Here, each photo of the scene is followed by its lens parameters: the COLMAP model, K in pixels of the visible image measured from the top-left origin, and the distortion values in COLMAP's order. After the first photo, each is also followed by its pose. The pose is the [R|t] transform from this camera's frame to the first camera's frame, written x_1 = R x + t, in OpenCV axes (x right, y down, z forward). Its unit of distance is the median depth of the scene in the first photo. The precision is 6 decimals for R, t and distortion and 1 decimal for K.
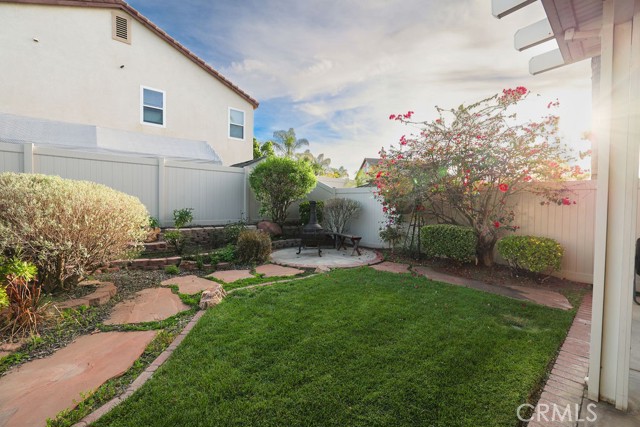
lens RADIAL K [[273.7, 0, 320.0], [0, 273.7, 213.5], [0, 0, 1]] dist [-0.047889, 0.016006]
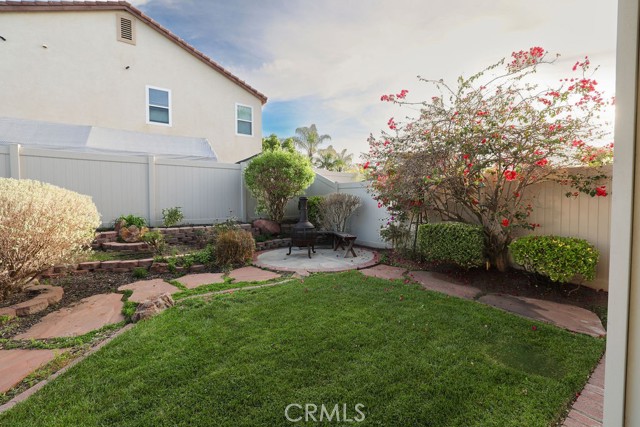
lens RADIAL K [[273.7, 0, 320.0], [0, 273.7, 213.5], [0, 0, 1]] dist [-0.047889, 0.016006]
pose [[0.994391, -0.011405, -0.105146, 0.149982], [0.012705, 0.999851, 0.011704, -0.000982], [0.104997, -0.012974, 0.994388, 0.115384]]
